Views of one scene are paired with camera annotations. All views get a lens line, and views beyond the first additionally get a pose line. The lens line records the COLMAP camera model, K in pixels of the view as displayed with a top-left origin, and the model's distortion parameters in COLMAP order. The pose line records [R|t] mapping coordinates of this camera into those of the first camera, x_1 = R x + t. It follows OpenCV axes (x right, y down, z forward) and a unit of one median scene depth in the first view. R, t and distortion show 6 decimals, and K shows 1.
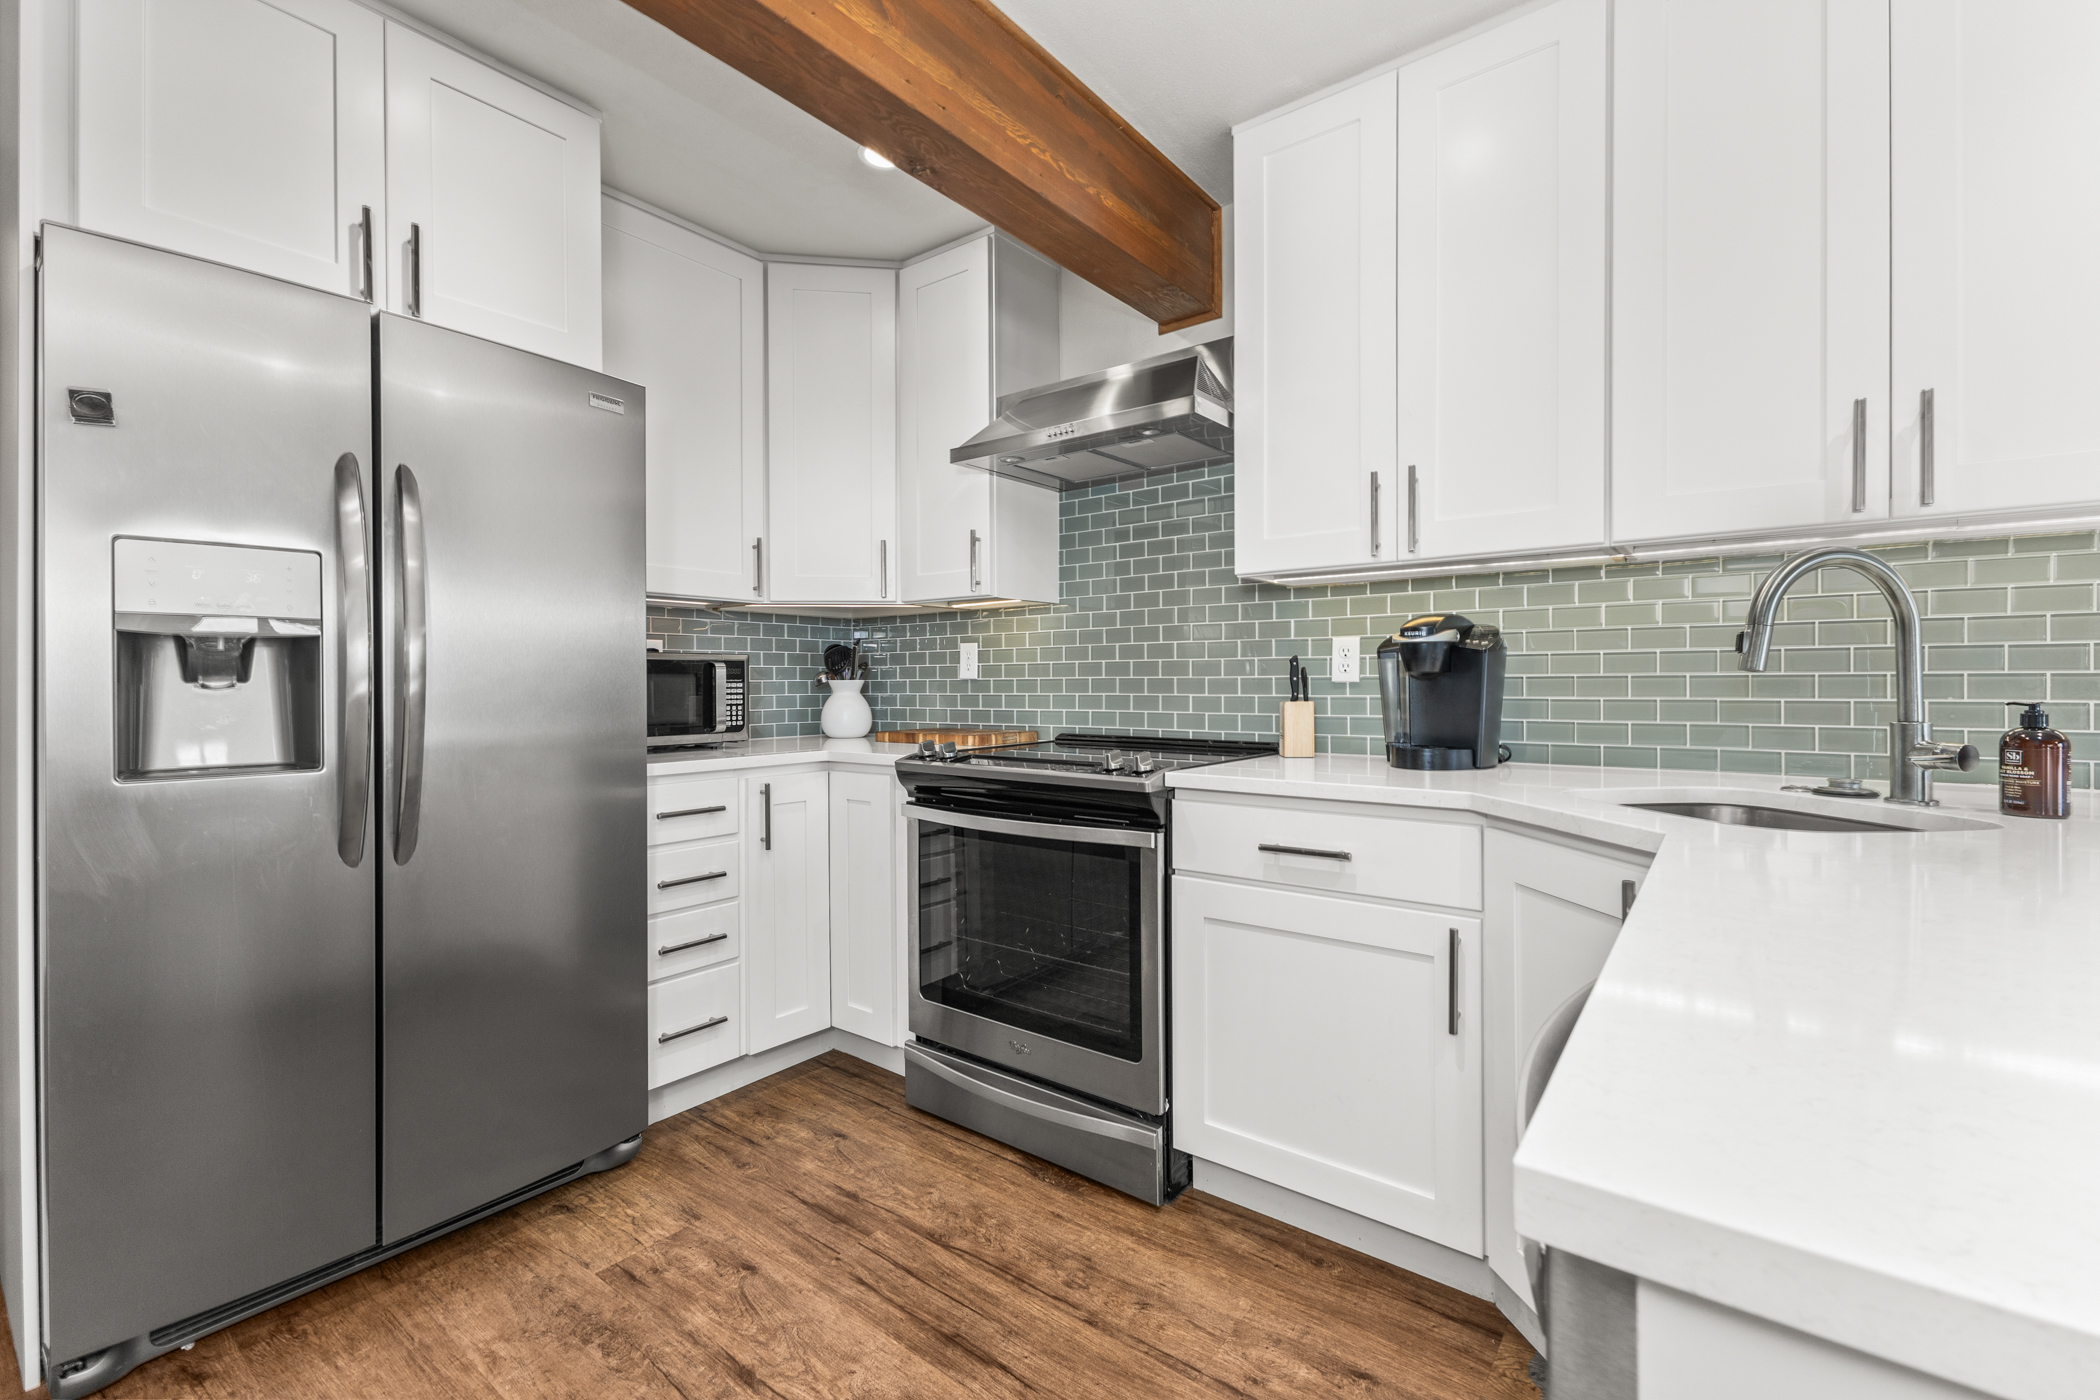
lens RADIAL K [[918.4, 0, 1045.0], [0, 918.4, 685.9], [0, 0, 1]] dist [0.015871, -0.005774]
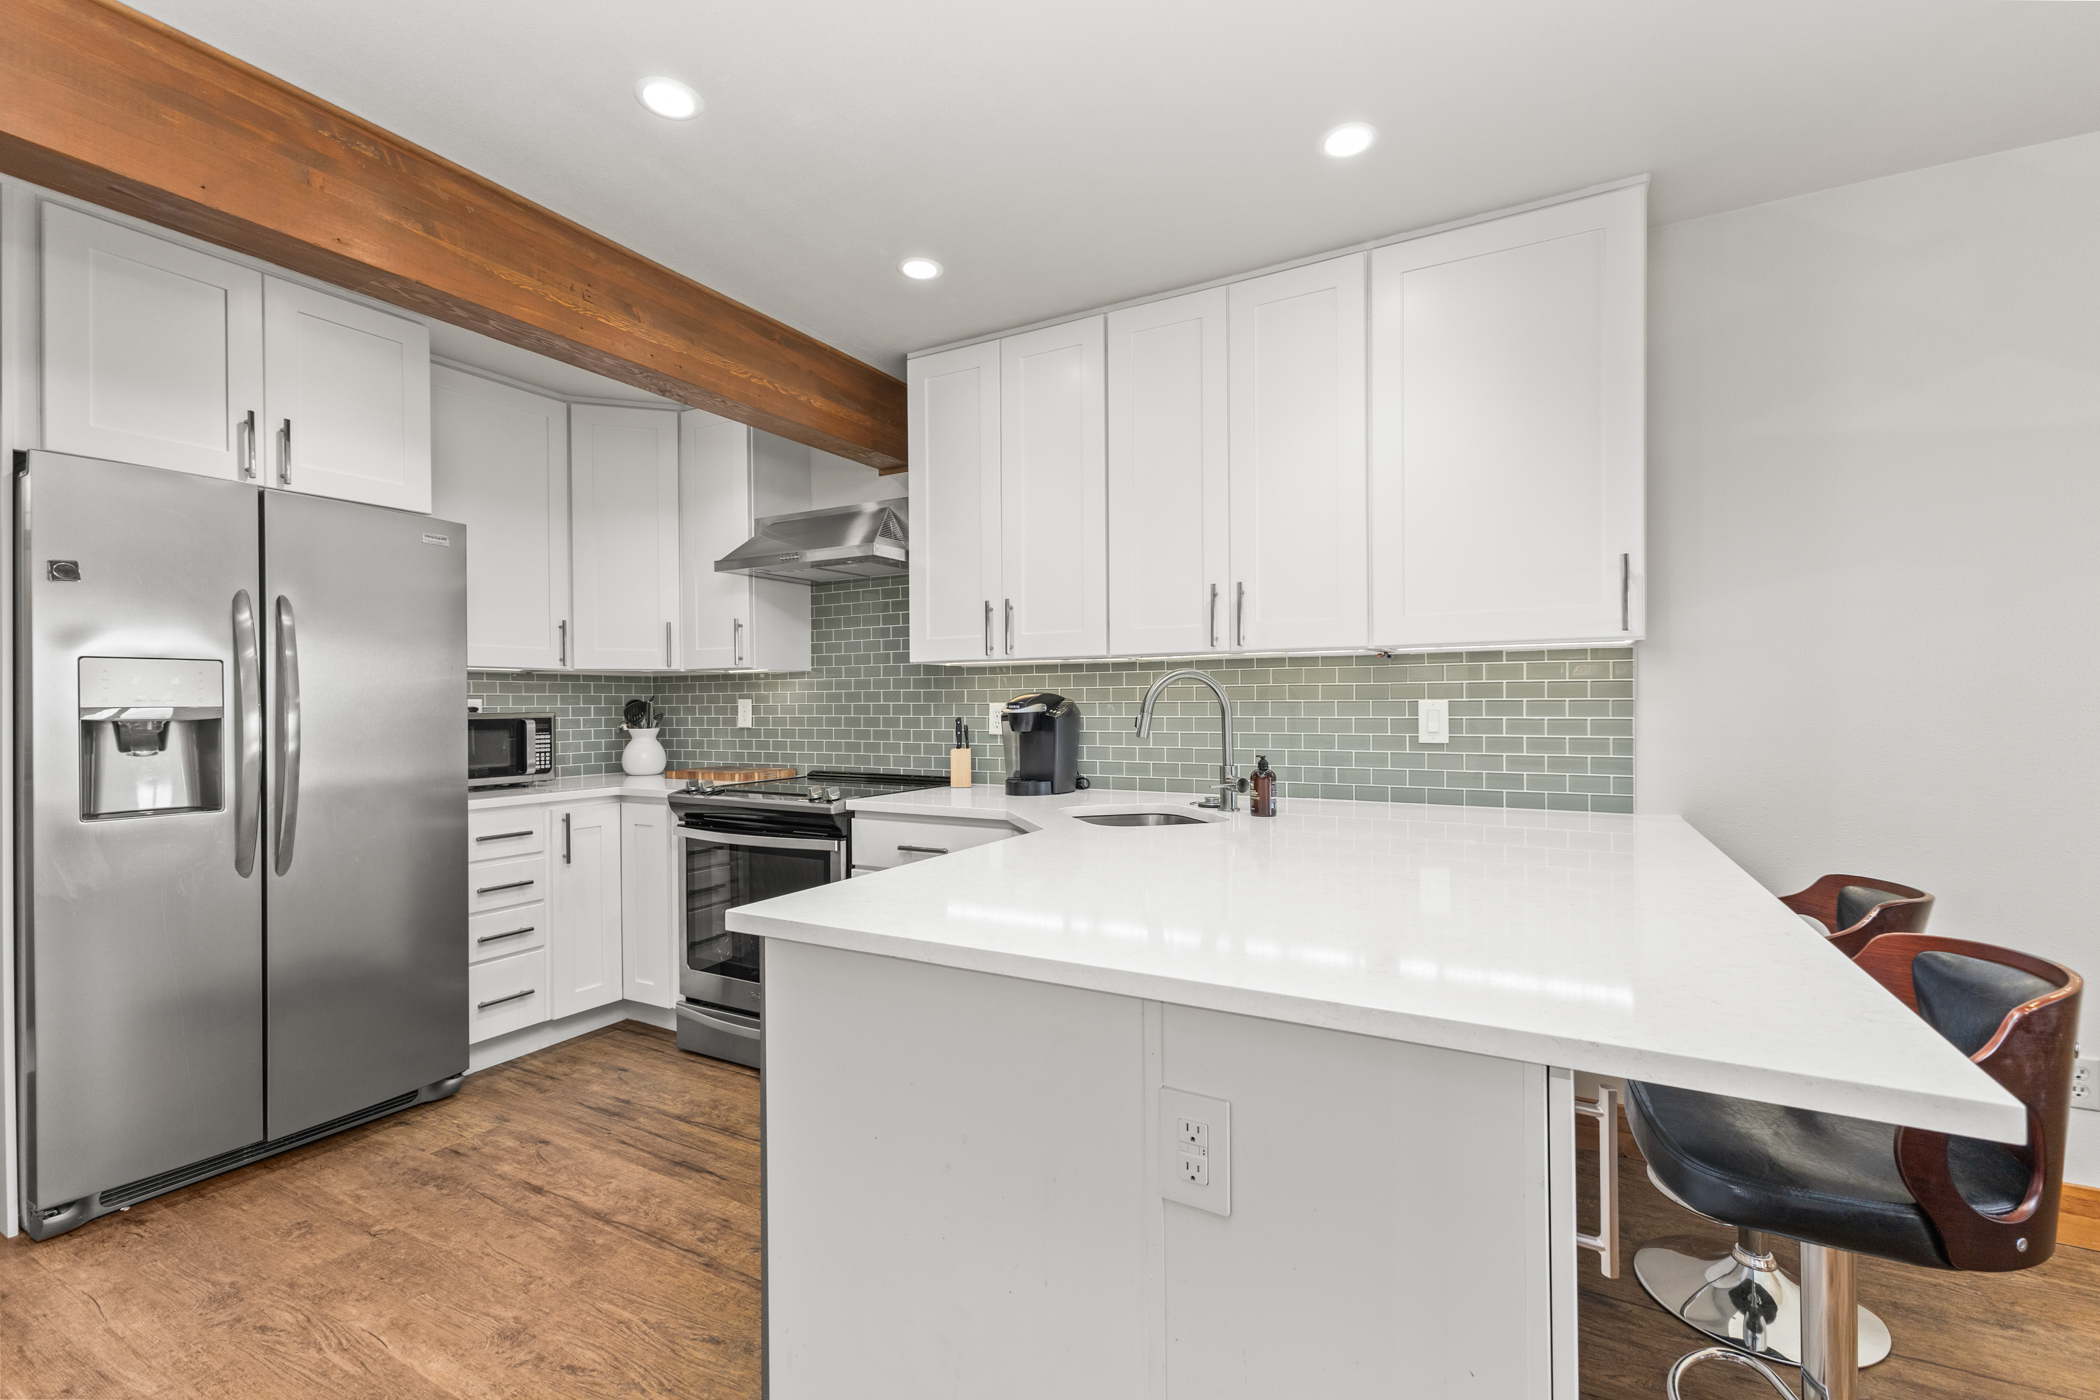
lens RADIAL K [[918.4, 0, 1052.7], [0, 918.4, 706.8], [0, 0, 1]] dist [0.015871, -0.005774]
pose [[0.988021, -0.002612, 0.154299, 0.186112], [0.002867, 0.999995, -0.001427, -0.043908], [-0.154295, 0.001852, 0.988023, -0.425102]]
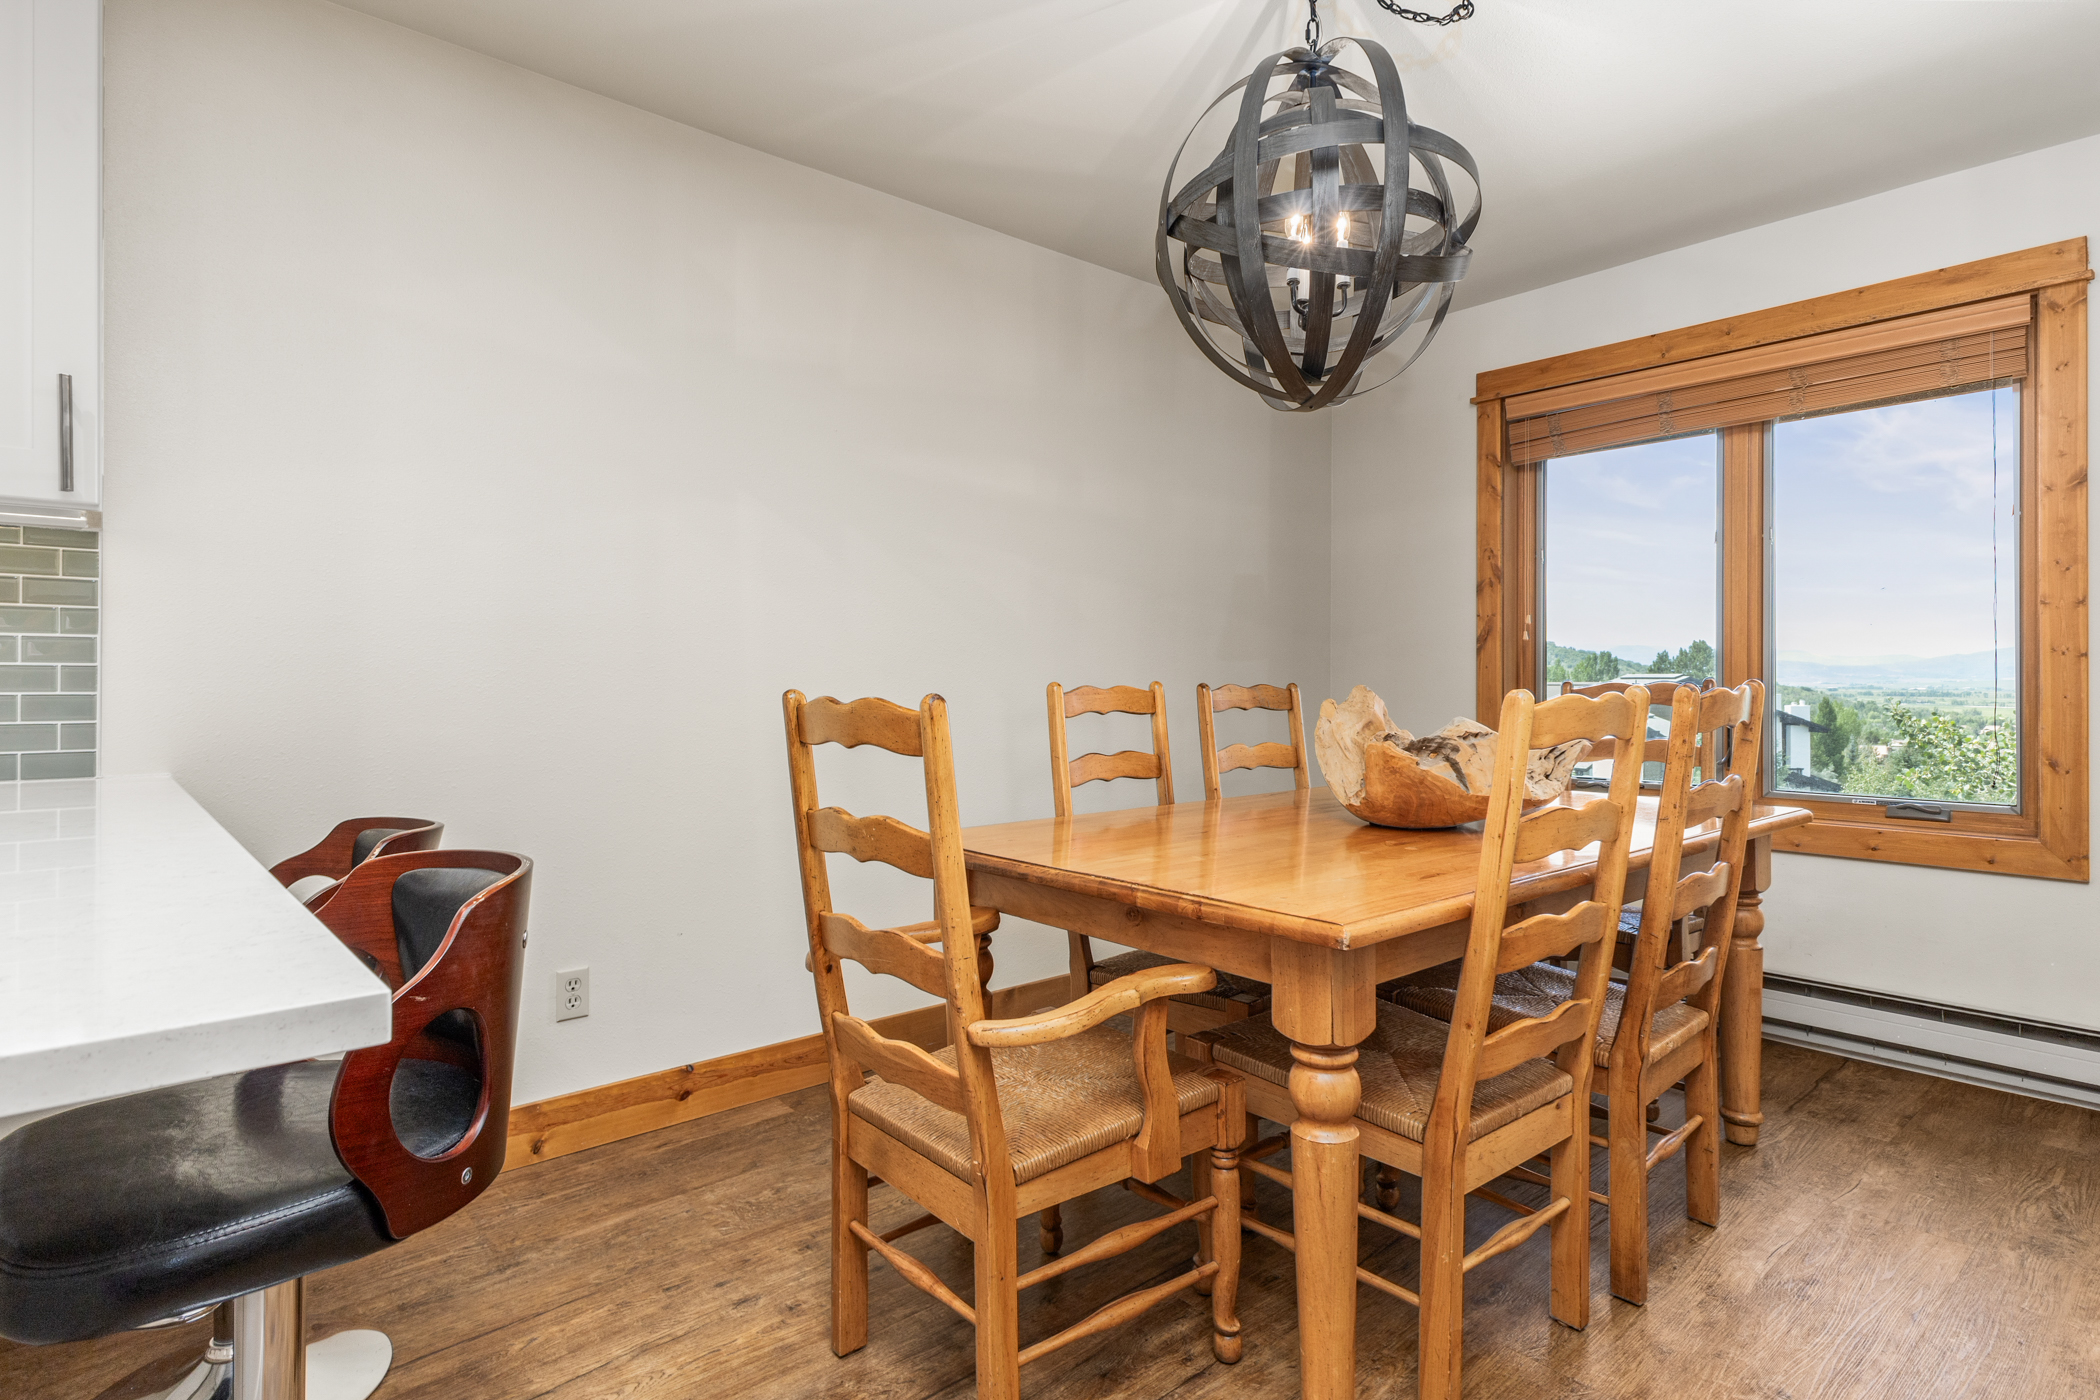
lens RADIAL K [[1061.1, 0, 1064.0], [0, 1061.1, 687.1], [0, 0, 1]] dist [0.011517, -0.003356]
pose [[0.191134, 0.010921, 0.981503, 0.324561], [0.003042, 0.999927, -0.011719, 0.017743], [-0.981559, 0.005226, 0.191087, -0.385339]]
